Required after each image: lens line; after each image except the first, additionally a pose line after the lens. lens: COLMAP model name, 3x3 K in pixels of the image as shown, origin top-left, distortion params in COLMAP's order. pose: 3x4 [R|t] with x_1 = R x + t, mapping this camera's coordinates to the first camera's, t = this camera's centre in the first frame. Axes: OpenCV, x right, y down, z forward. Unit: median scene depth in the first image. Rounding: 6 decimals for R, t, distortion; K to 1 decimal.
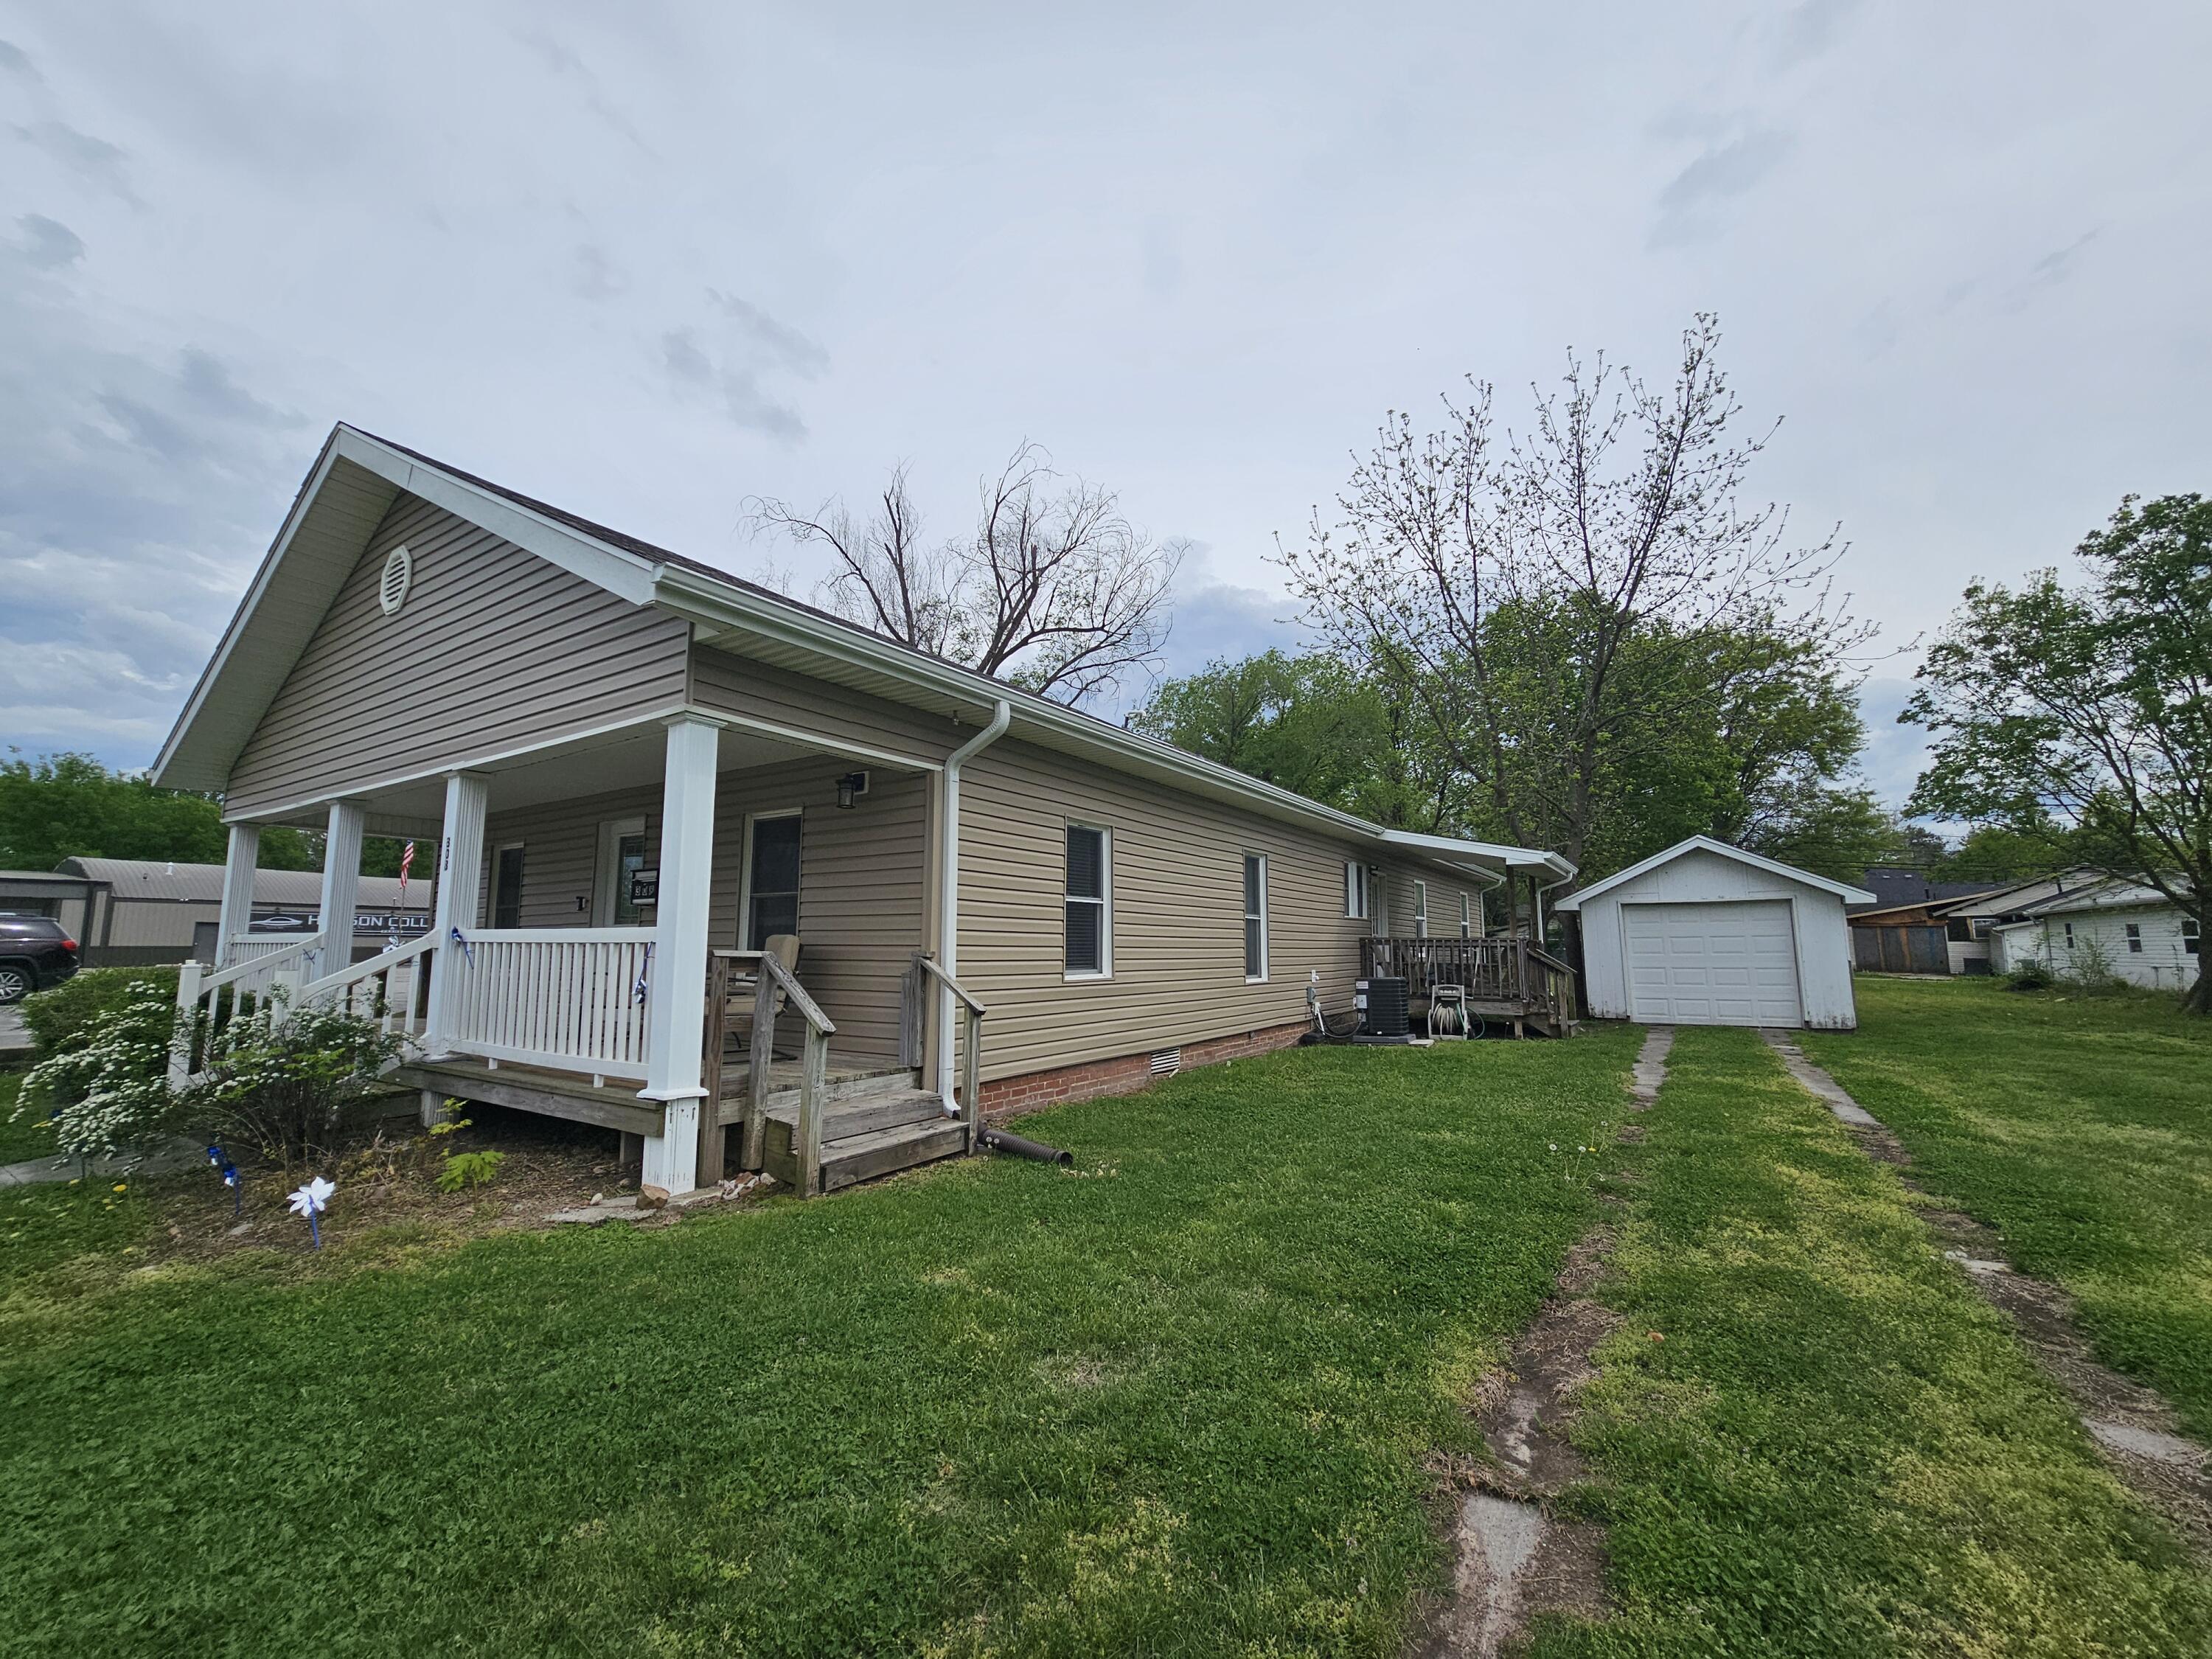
lens RADIAL K [[924.7, 0, 1087.8], [0, 924.7, 827.2], [0, 0, 1]] dist [0.000234, -0.004388]
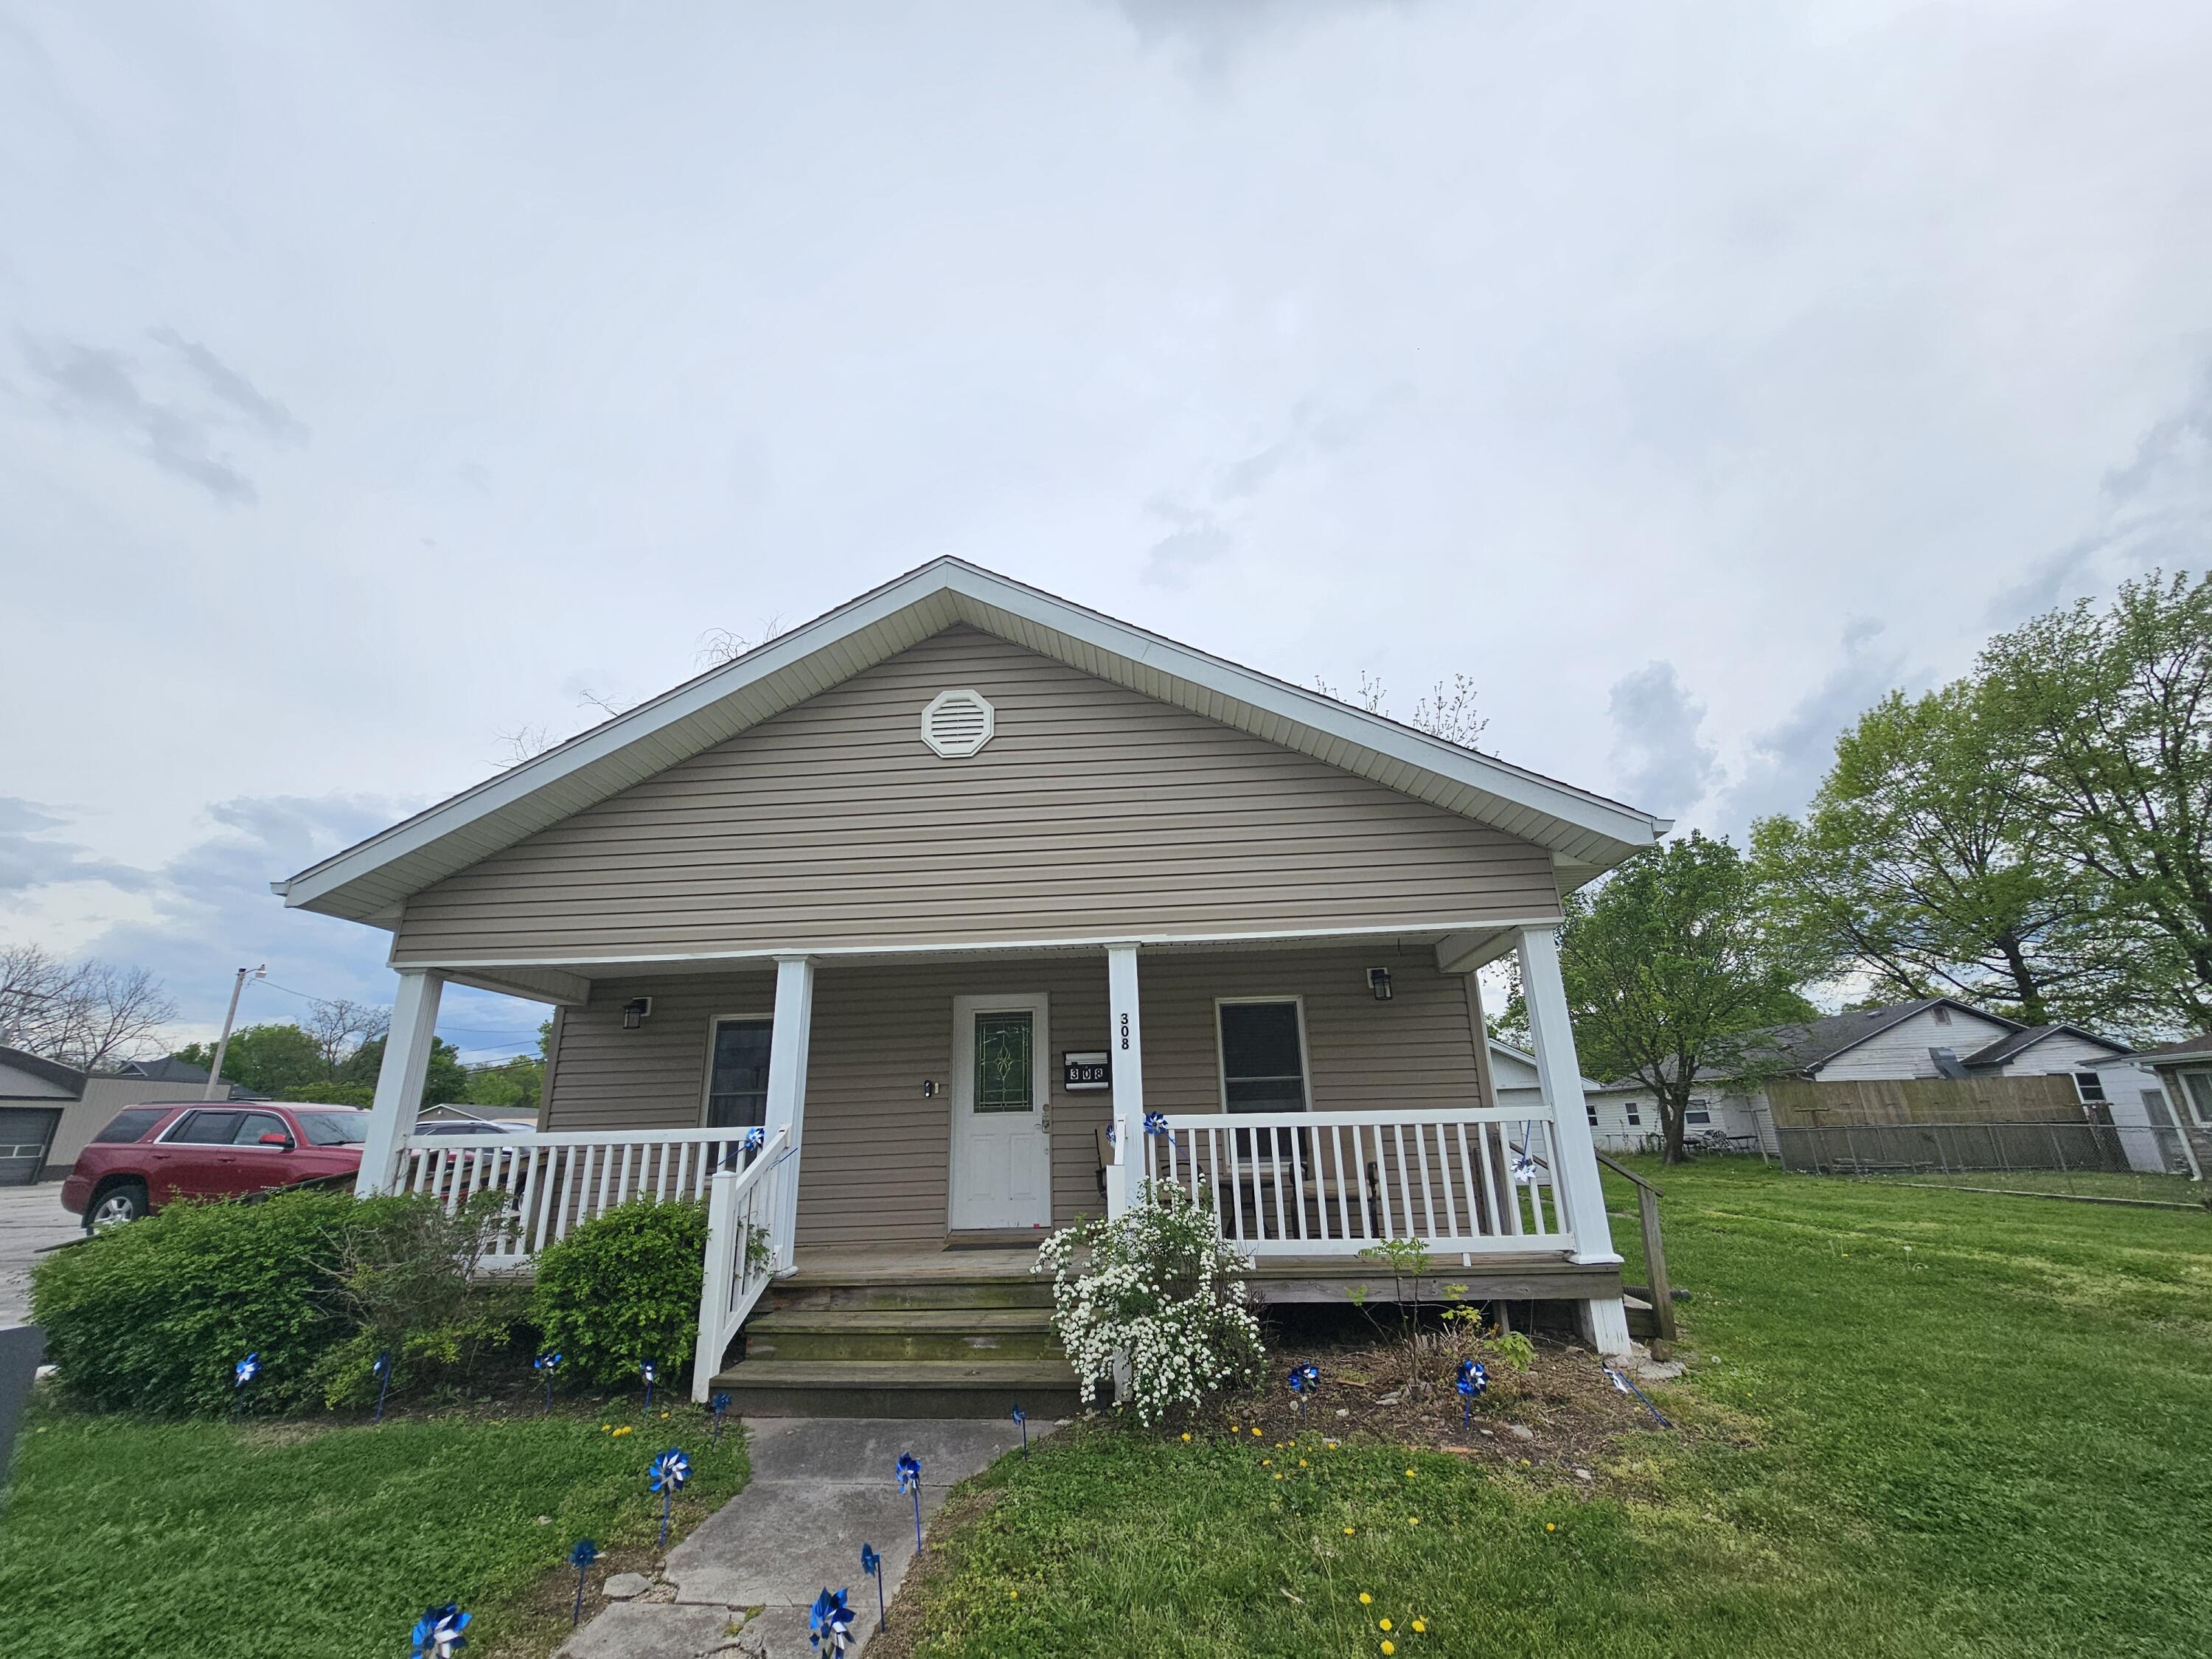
lens RADIAL K [[902.0, 0, 1099.0], [0, 902.0, 838.4], [0, 0, 1]] dist [-0.000554, -0.000537]
pose [[0.868939, 0.131538, 0.477118, -0.493910], [-0.035632, 0.978160, -0.204778, 0.011163], [-0.493634, 0.160939, 0.854649, 0.087493]]
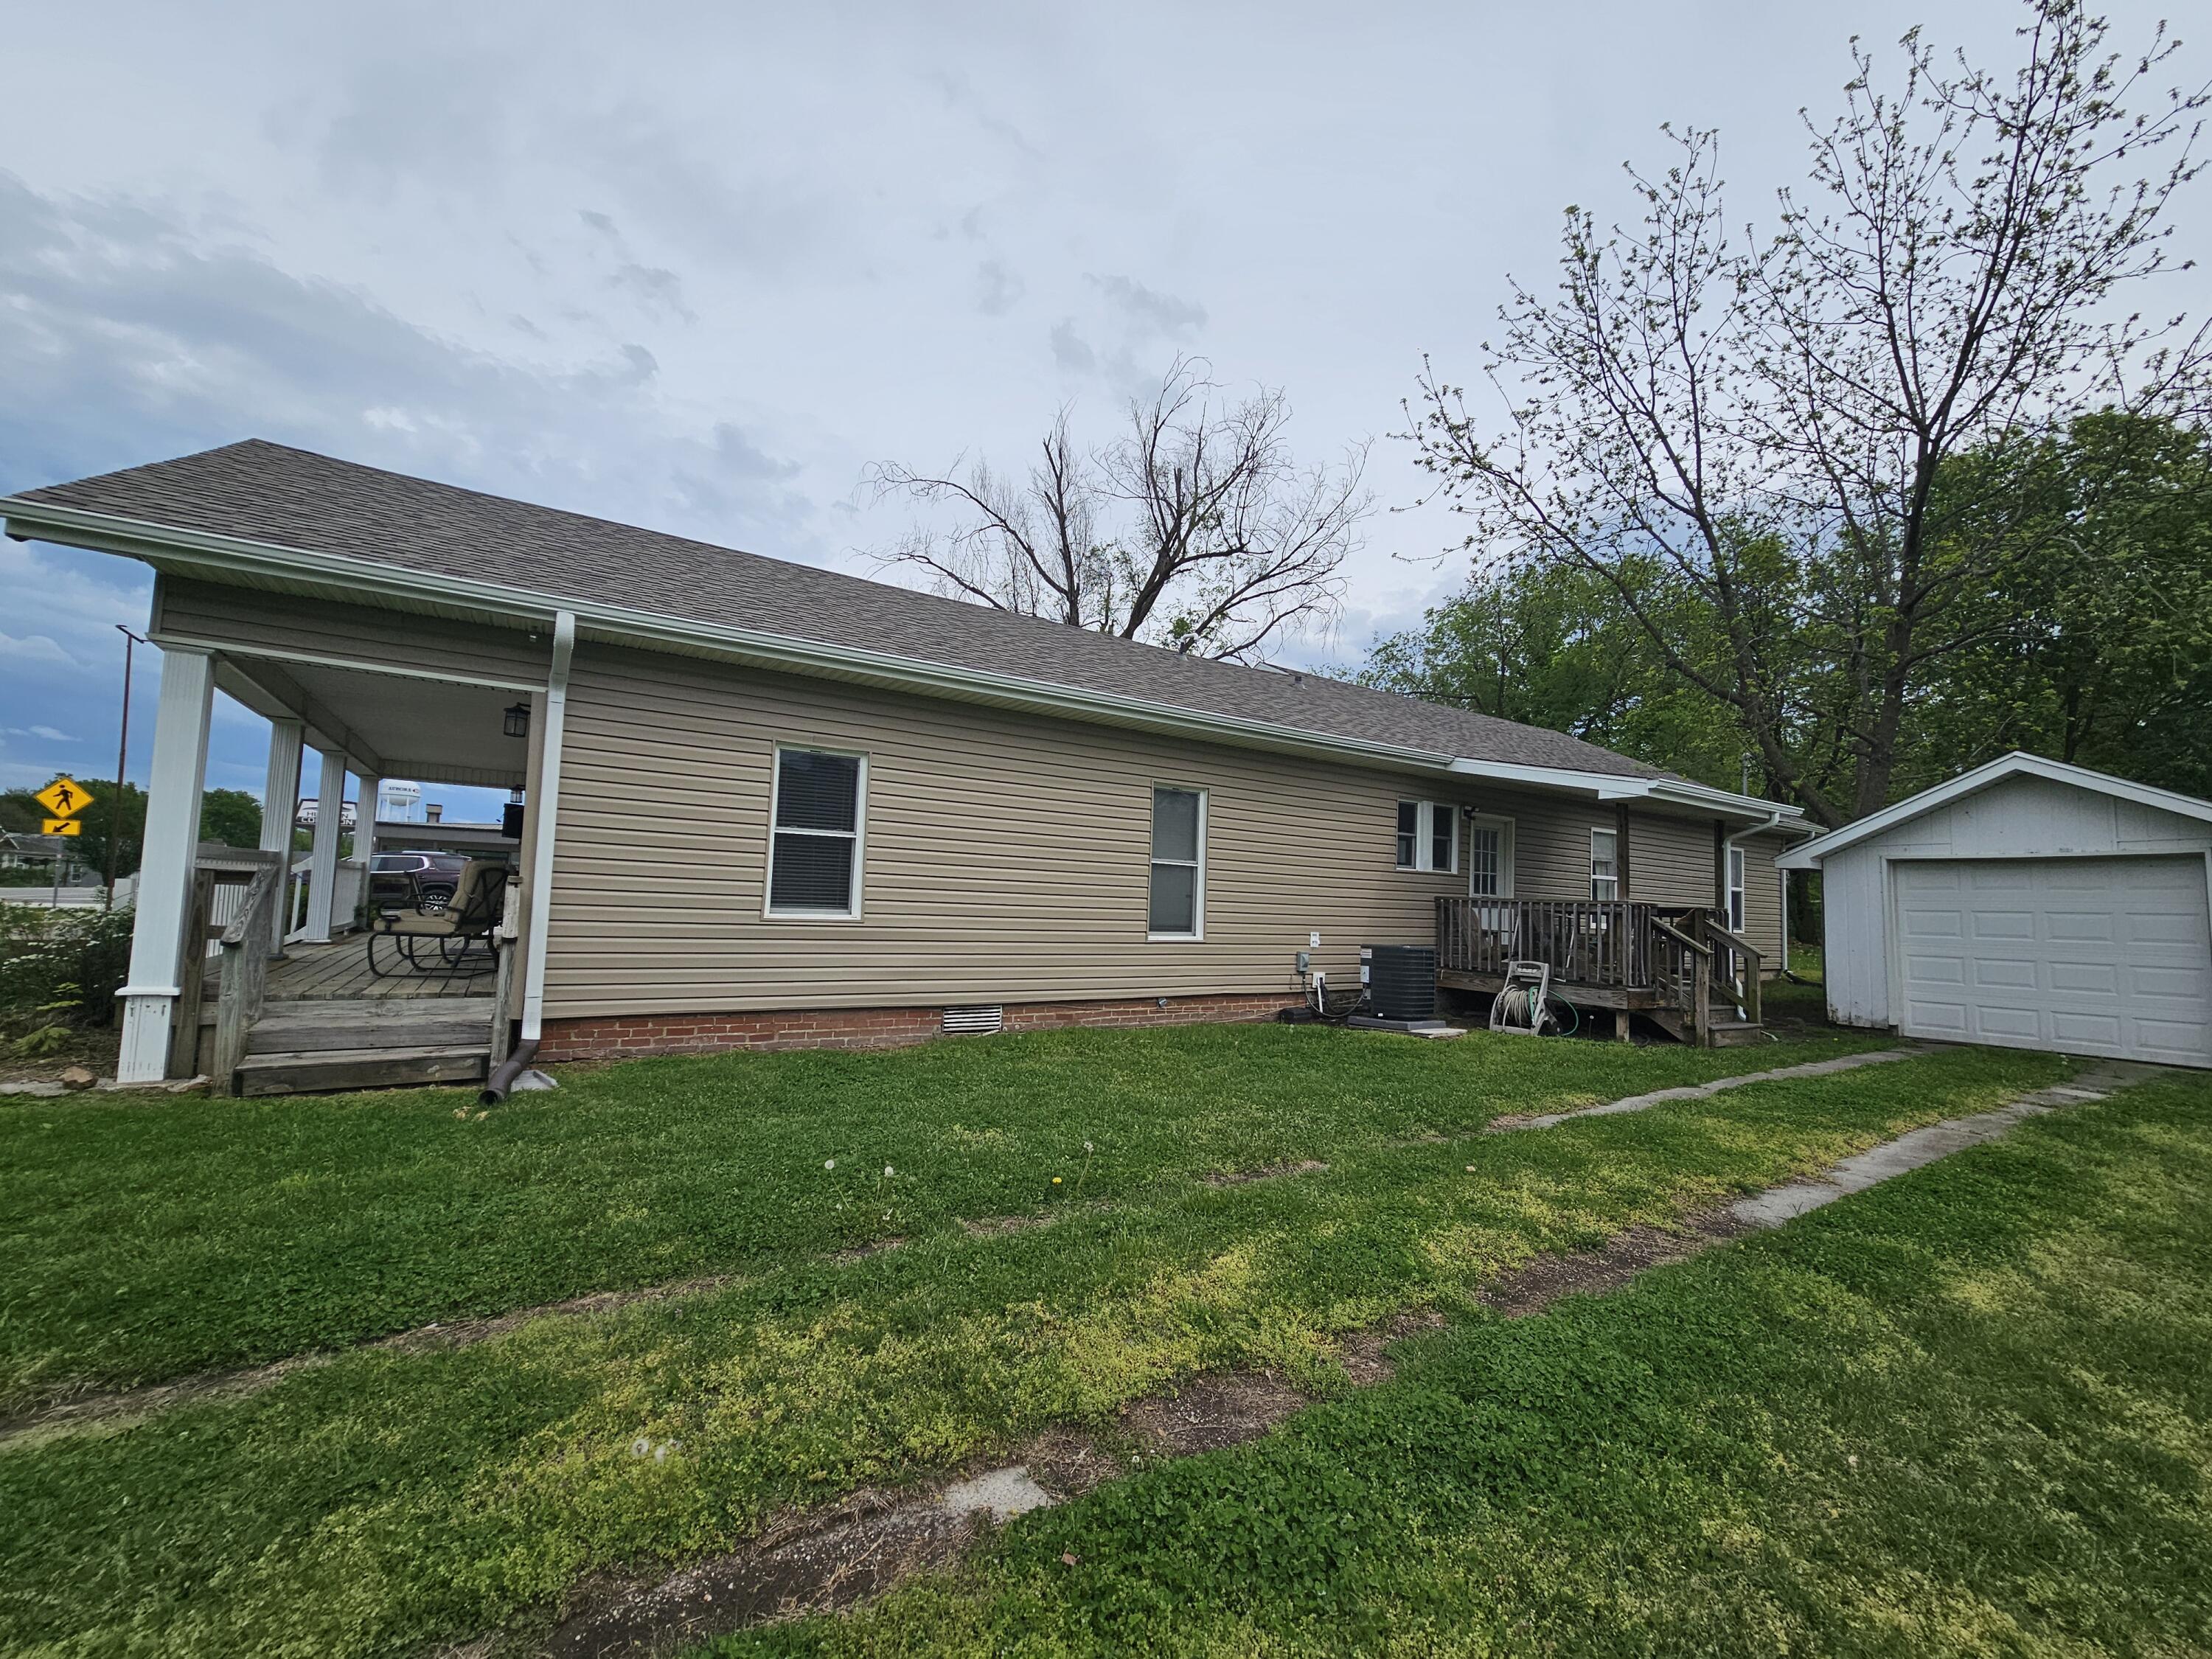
lens RADIAL K [[931.2, 0, 1089.7], [0, 931.2, 834.1], [0, 0, 1]] dist [0.001059, -0.000274]
pose [[0.912360, 0.000123, -0.409389, 0.321379], [0.018848, 0.998927, 0.042306, 0.024154], [0.408955, -0.046314, 0.911379, 0.143778]]
